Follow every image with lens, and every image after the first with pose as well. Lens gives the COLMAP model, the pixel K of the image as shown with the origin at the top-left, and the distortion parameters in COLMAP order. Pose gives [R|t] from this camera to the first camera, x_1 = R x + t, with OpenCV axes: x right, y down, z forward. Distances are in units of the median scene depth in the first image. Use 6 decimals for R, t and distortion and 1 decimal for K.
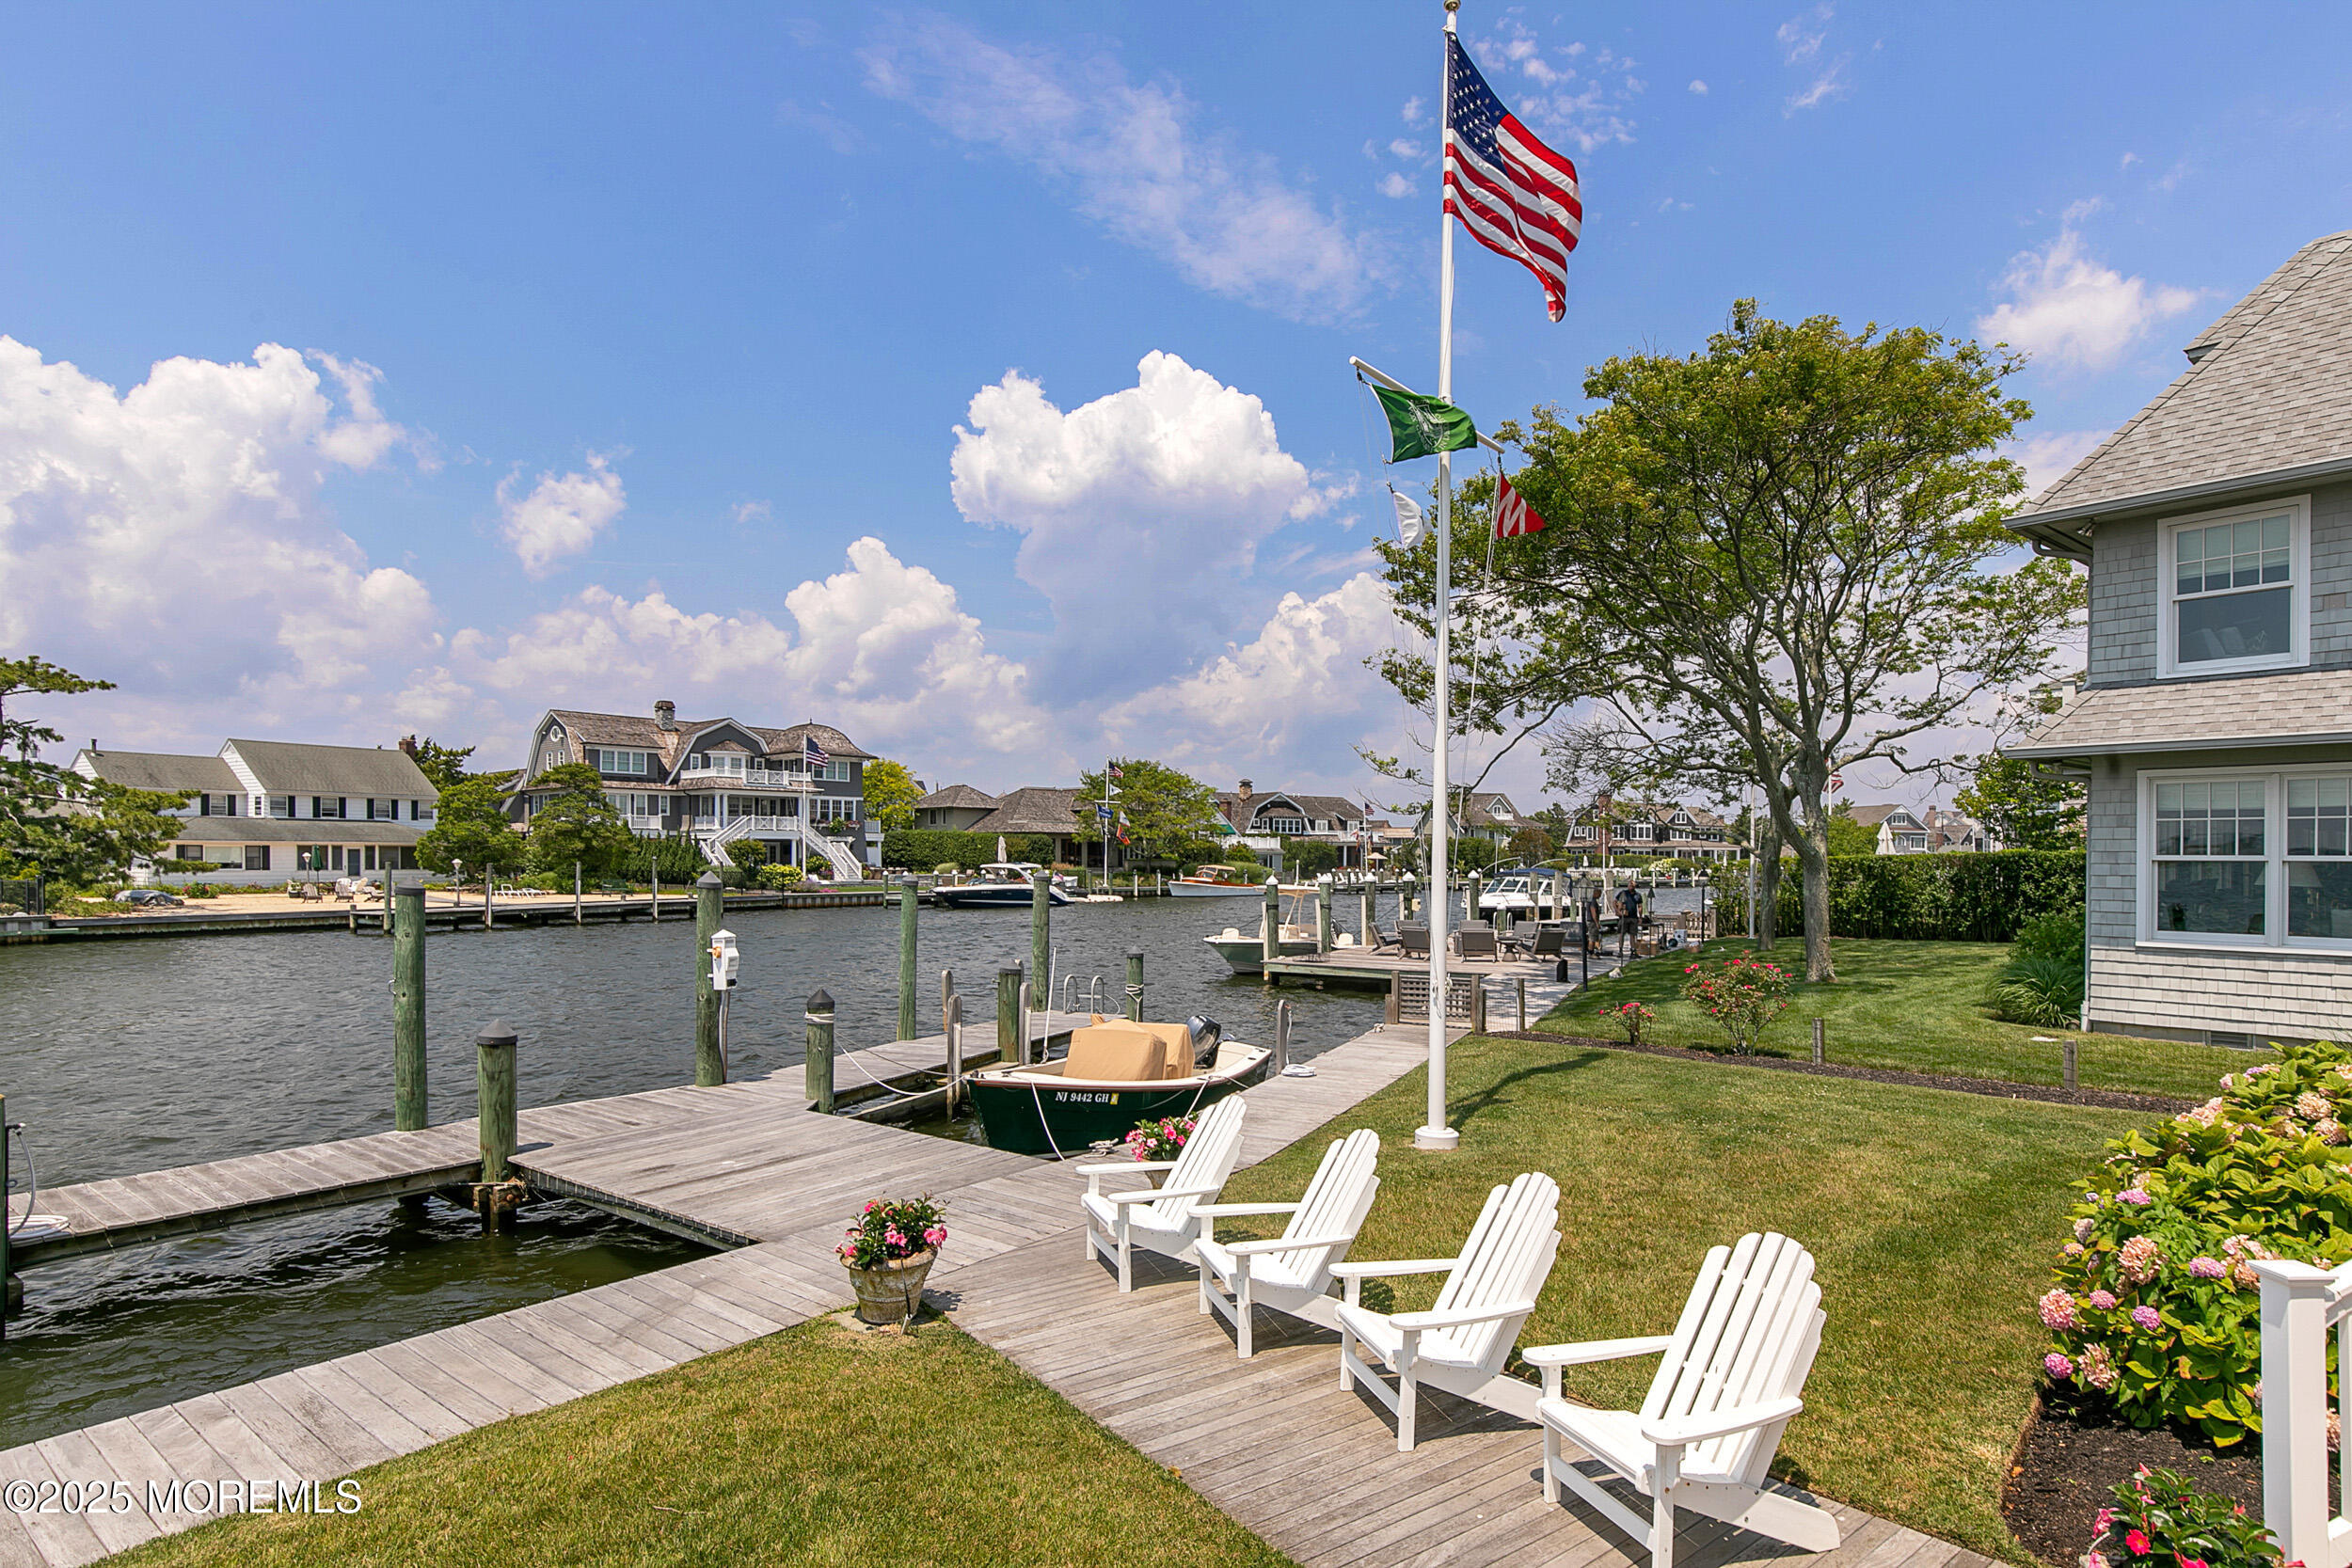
lens RADIAL K [[1286.5, 0, 1175.6], [0, 1286.5, 850.2], [0, 0, 1]] dist [0.002561, 0.000470]
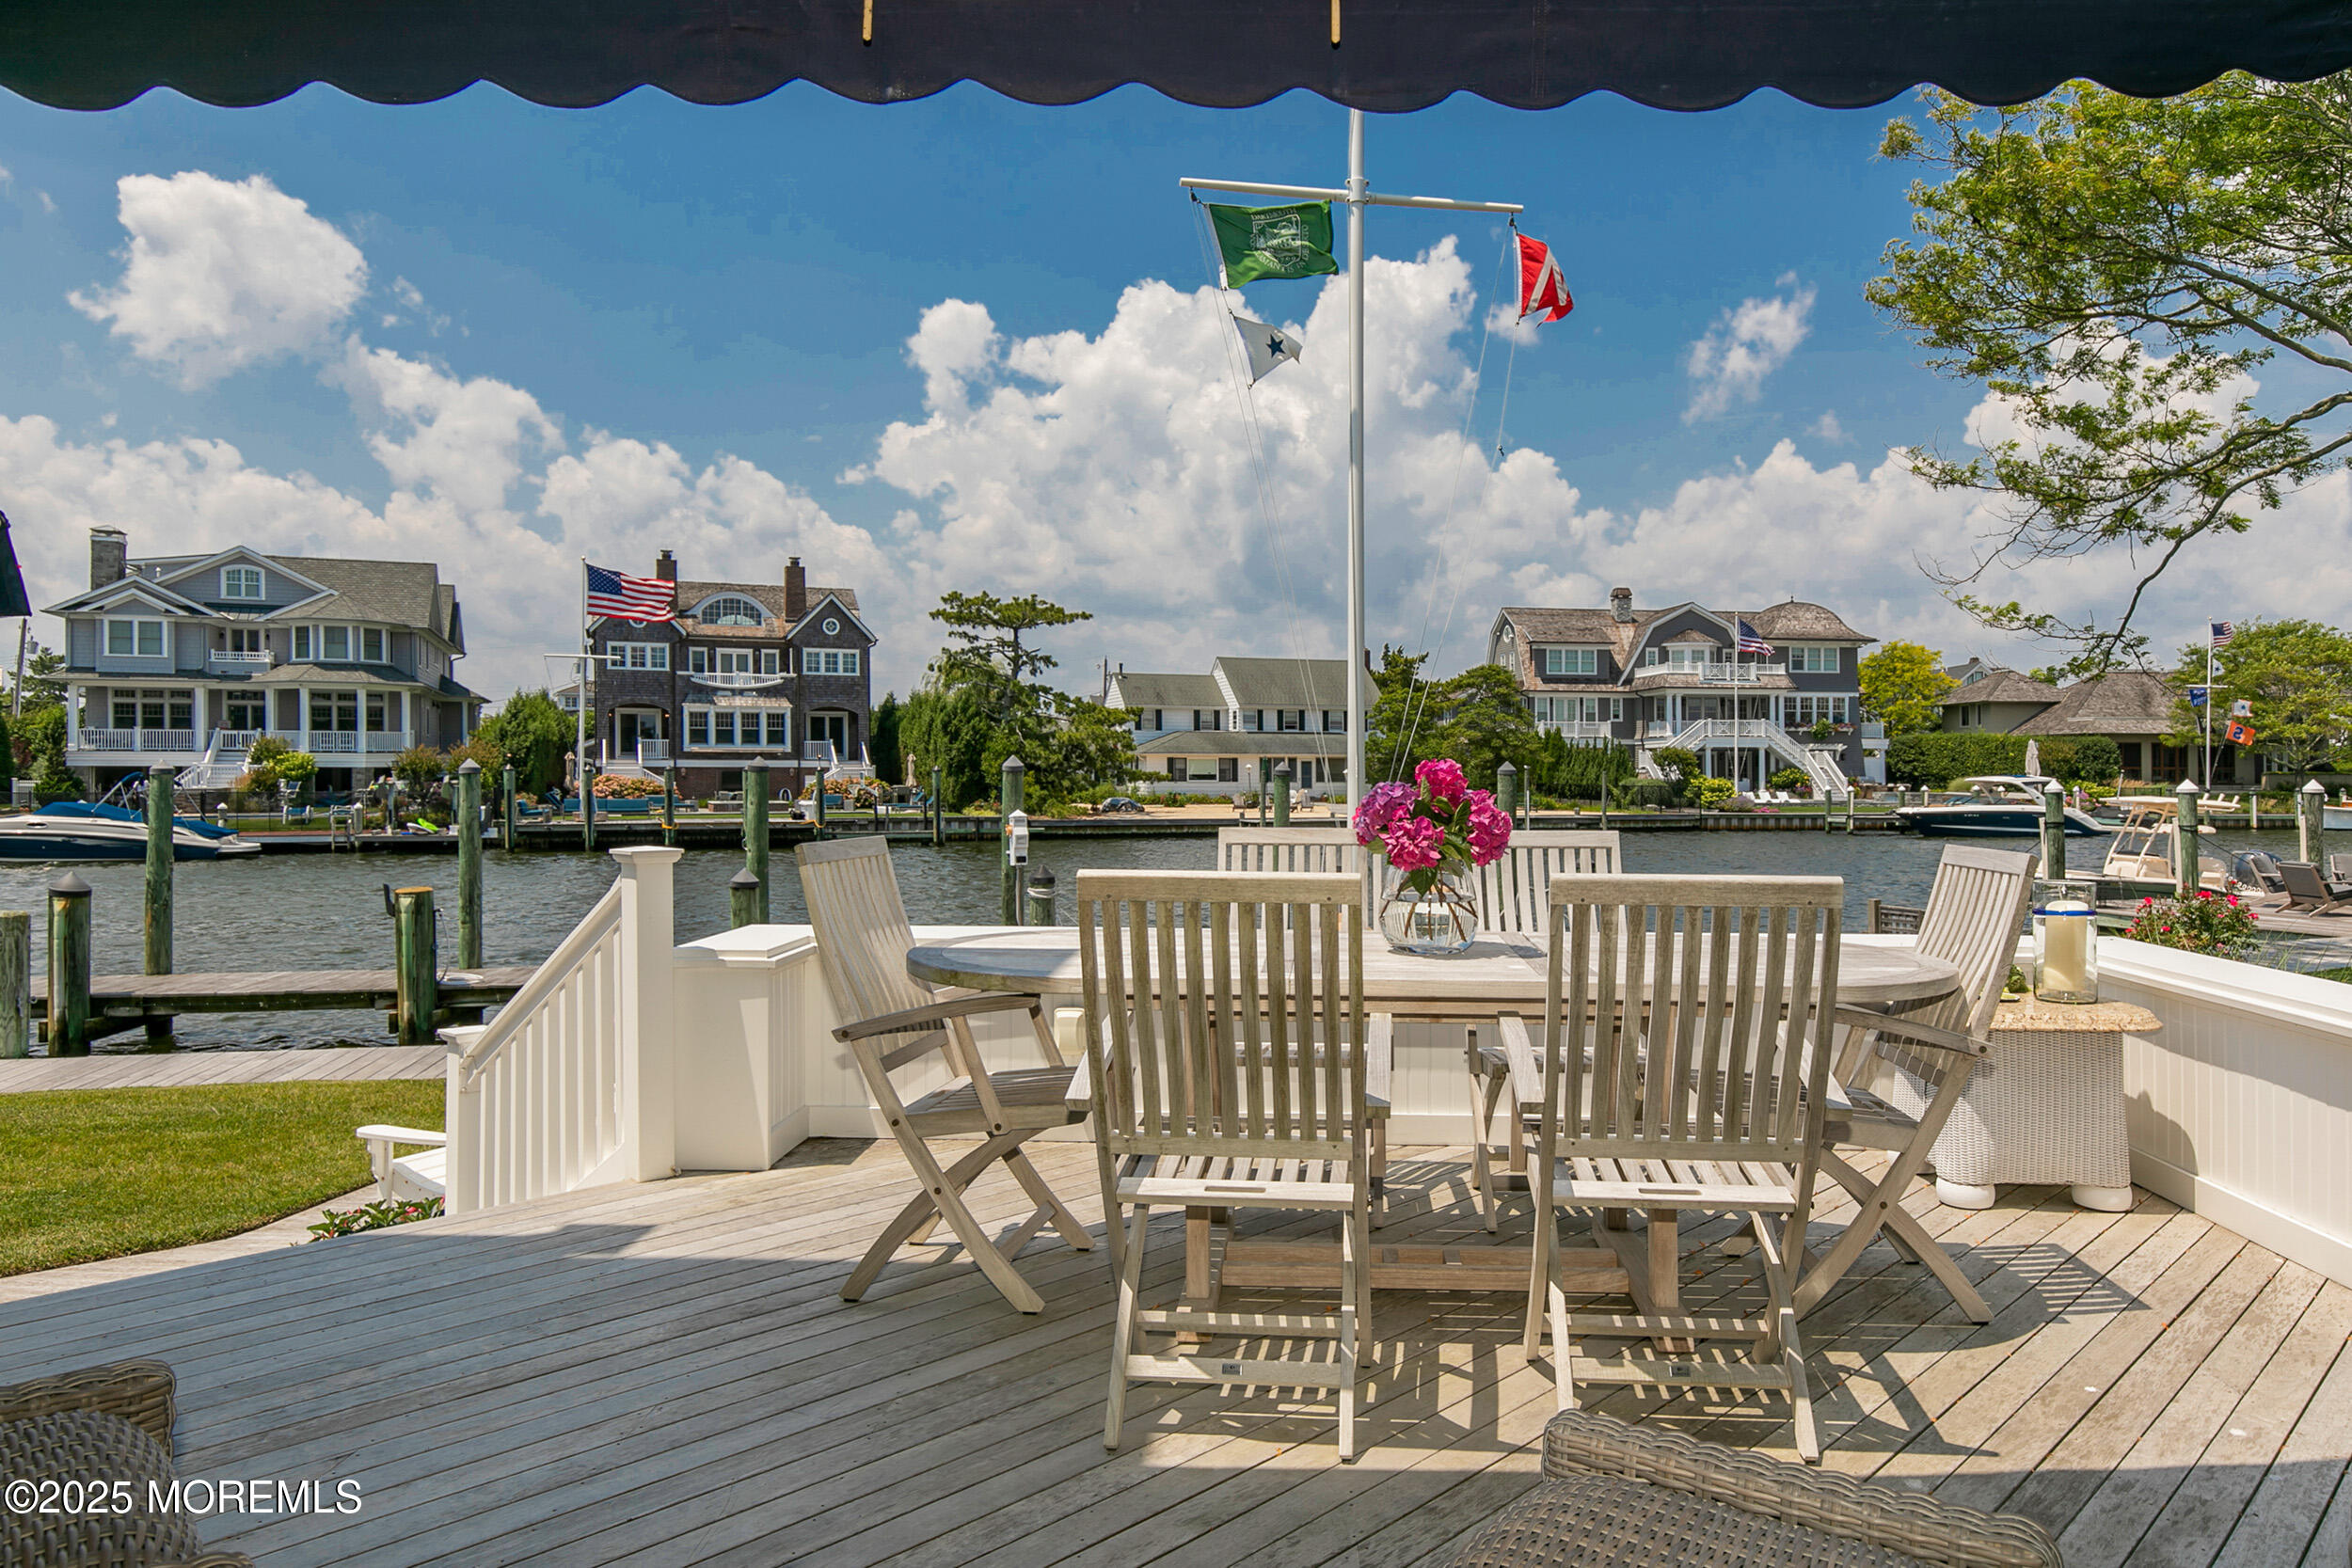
lens RADIAL K [[1589.1, 0, 1176.0], [0, 1589.1, 784.0], [0, 0, 1]] dist [0.002956, 0.000642]
pose [[0.736519, 0.005103, -0.676397, 0.106627], [0.001518, 0.999957, 0.009197, 0.004610], [0.676415, -0.007800, 0.736480, 0.018282]]
